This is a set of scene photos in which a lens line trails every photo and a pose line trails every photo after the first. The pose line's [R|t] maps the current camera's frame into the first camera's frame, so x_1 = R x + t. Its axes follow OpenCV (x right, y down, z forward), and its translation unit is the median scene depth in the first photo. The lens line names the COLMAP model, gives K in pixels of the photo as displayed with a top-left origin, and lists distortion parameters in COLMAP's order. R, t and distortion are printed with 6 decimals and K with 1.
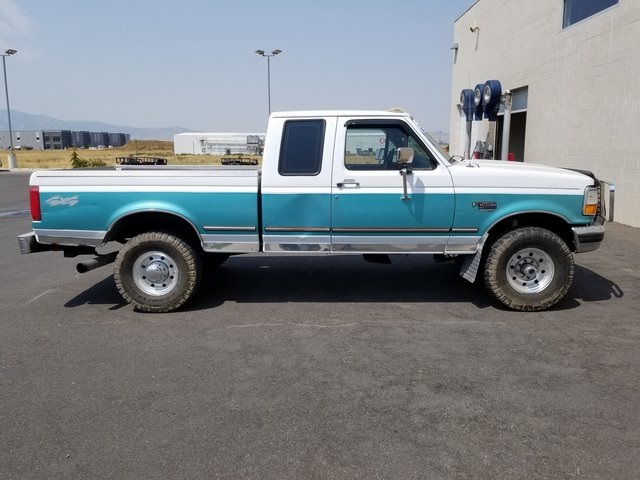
lens RADIAL K [[515.4, 0, 320.0], [0, 515.4, 240.0], [0, 0, 1]] dist [0.068812, -0.116008]
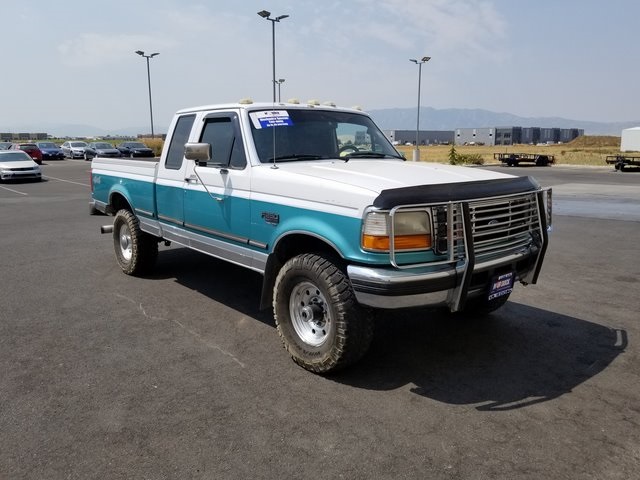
lens RADIAL K [[515.4, 0, 320.0], [0, 515.4, 240.0], [0, 0, 1]] dist [0.068812, -0.116008]
pose [[0.646779, 0.144613, -0.748842, 0.955735], [-0.139034, 0.987763, 0.070668, -0.098199], [0.749898, 0.058408, 0.658970, 0.536972]]
